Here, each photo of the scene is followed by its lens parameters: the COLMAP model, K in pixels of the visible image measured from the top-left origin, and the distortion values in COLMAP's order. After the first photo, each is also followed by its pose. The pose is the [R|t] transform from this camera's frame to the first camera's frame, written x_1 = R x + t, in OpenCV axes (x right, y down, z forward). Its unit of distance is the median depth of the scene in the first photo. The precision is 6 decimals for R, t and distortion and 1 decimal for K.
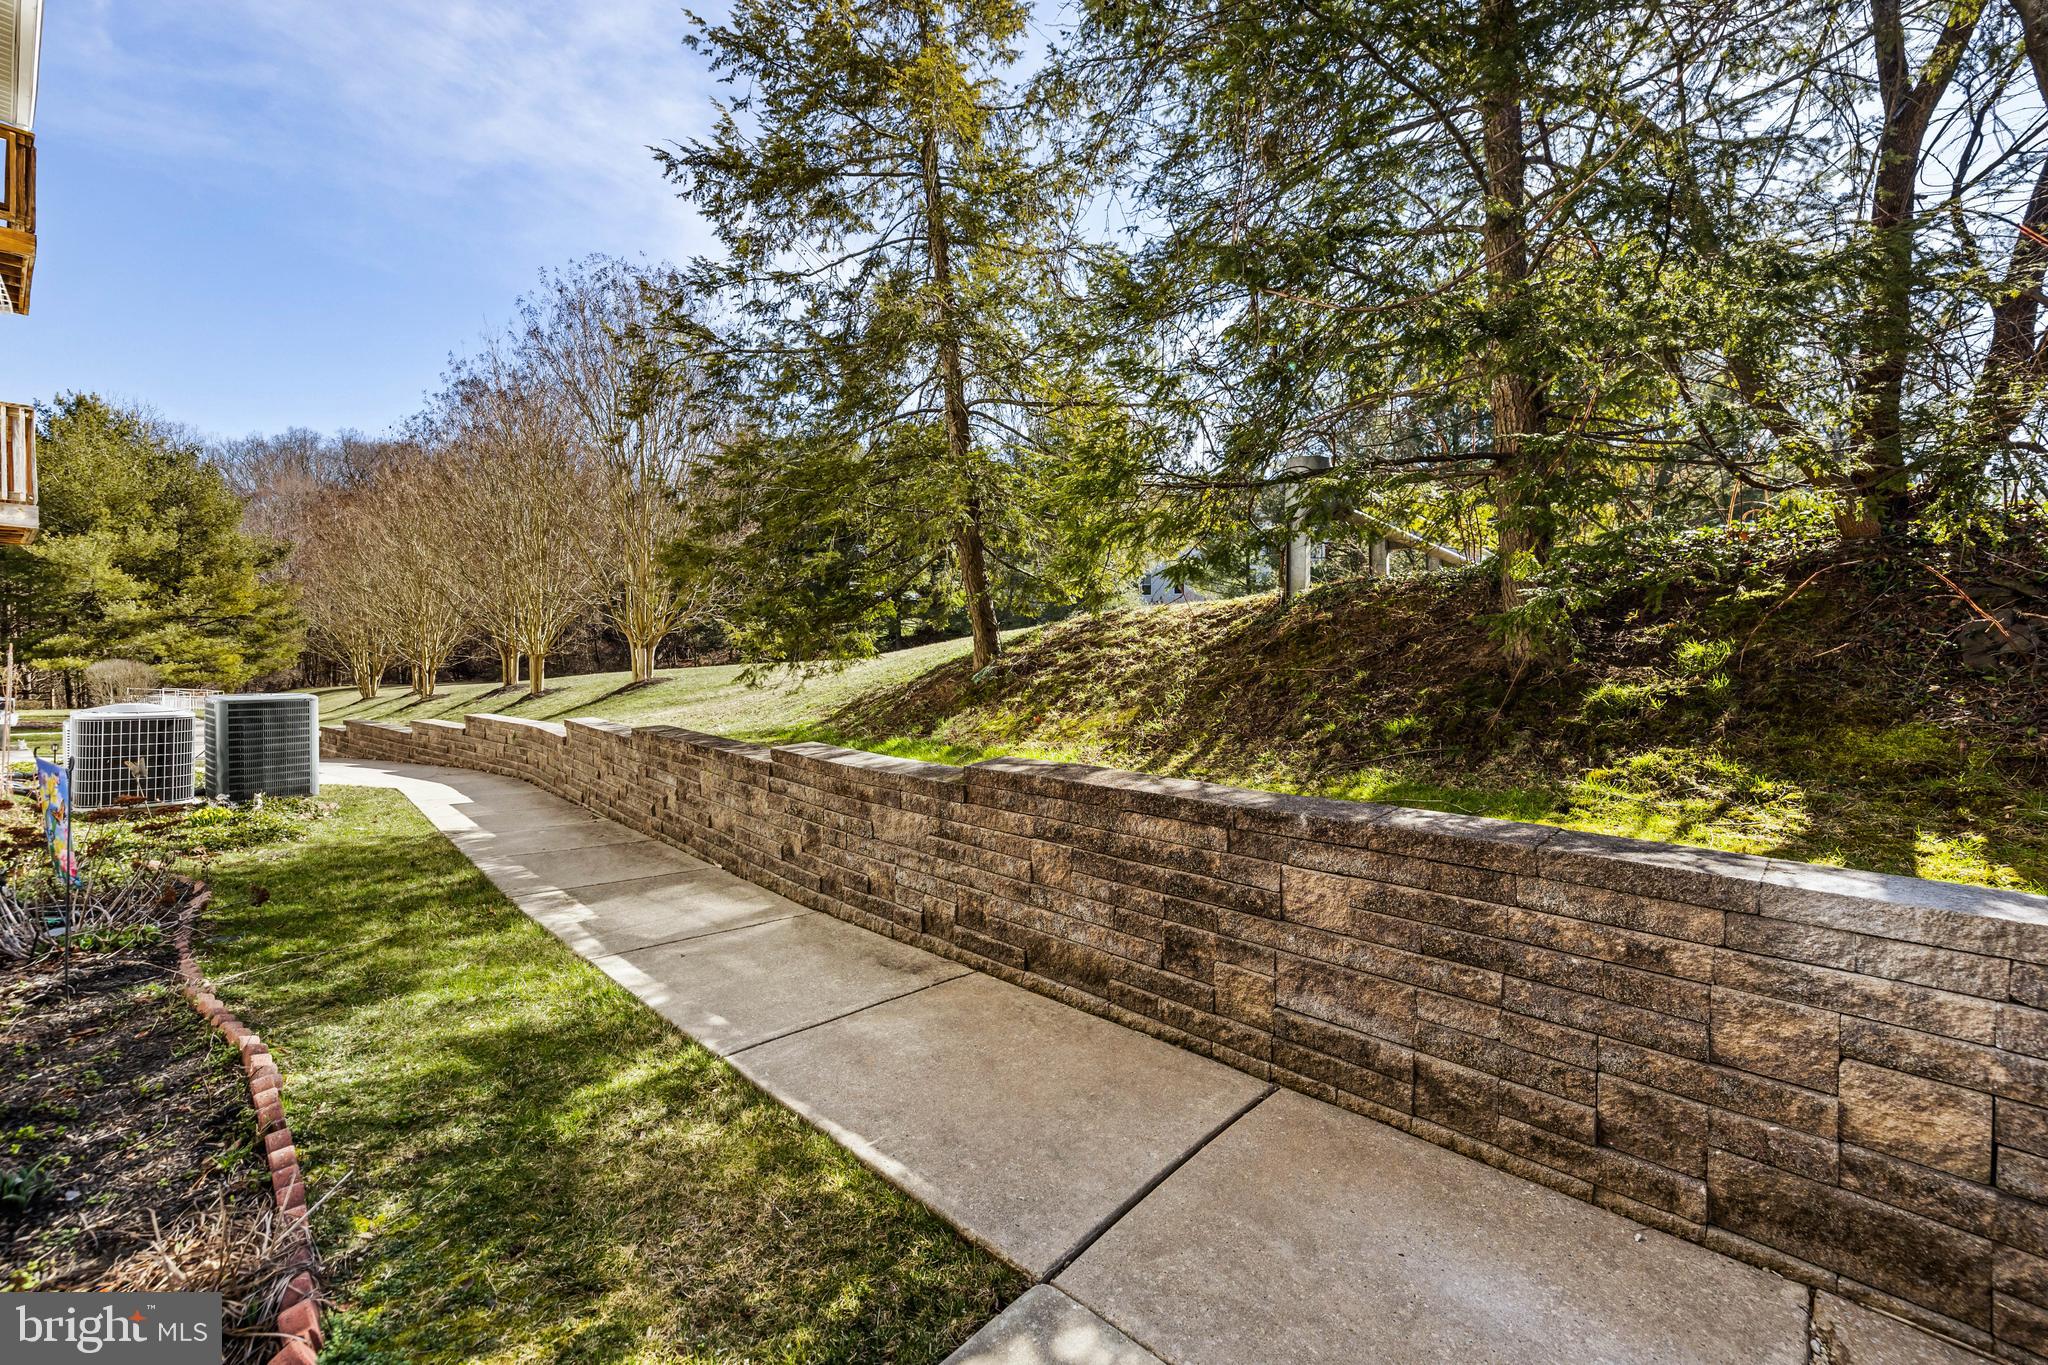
lens RADIAL K [[877.8, 0, 1026.2], [0, 877.8, 672.6], [0, 0, 1]] dist [0.000427, 0.000861]
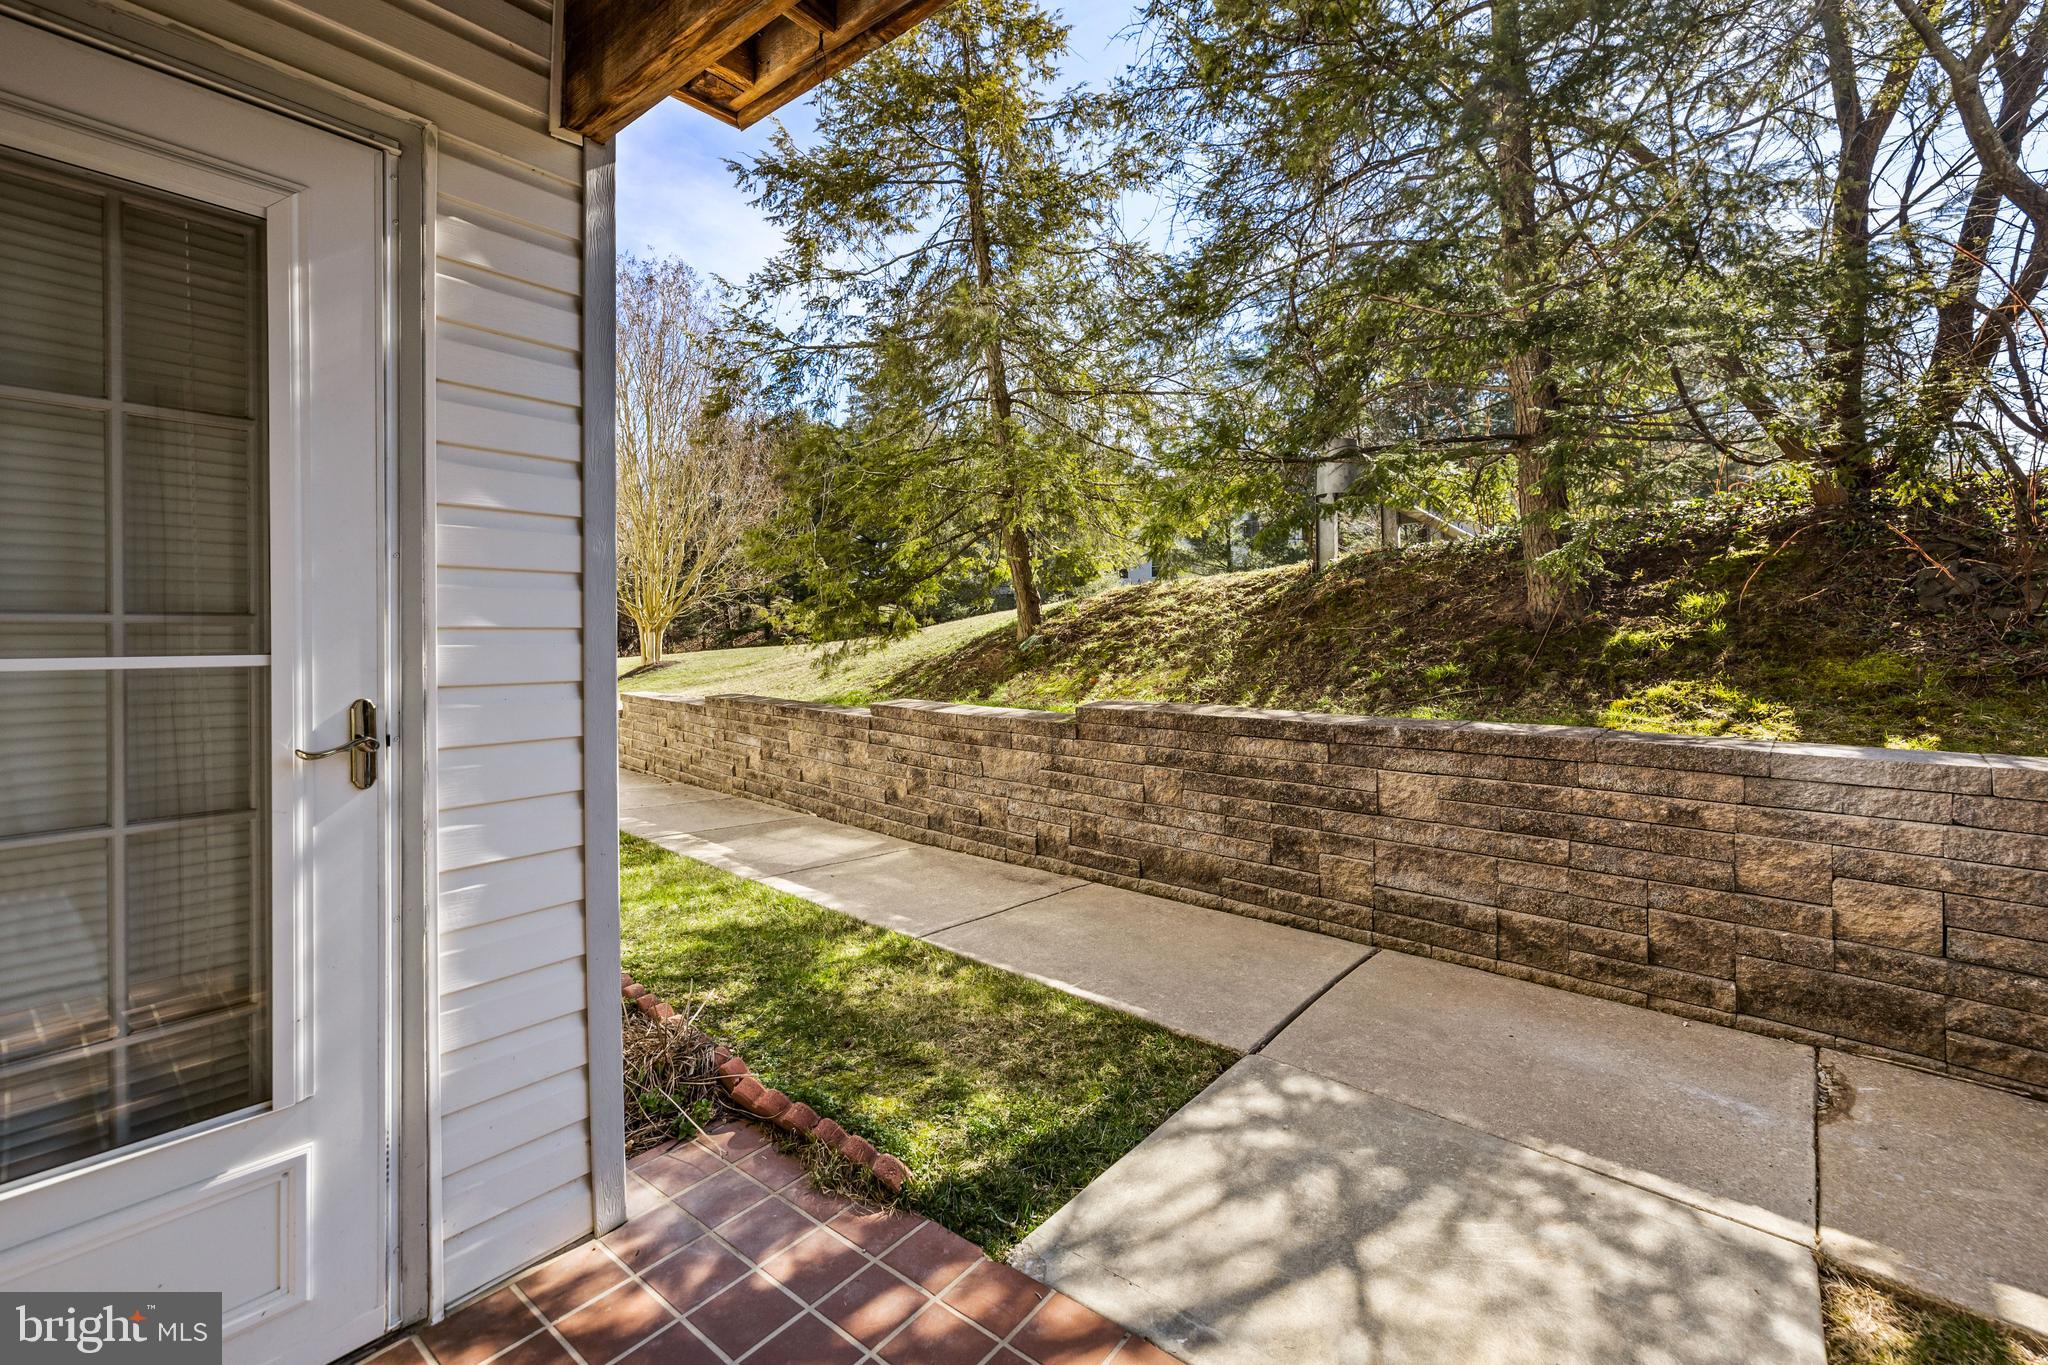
lens RADIAL K [[877.8, 0, 1026.2], [0, 877.8, 643.6], [0, 0, 1]] dist [0.000427, 0.000861]
pose [[0.999738, -0.012273, 0.019311, -0.159410], [0.012553, 0.999817, -0.014457, 0.039287], [-0.019130, 0.014696, 0.999709, -0.157816]]
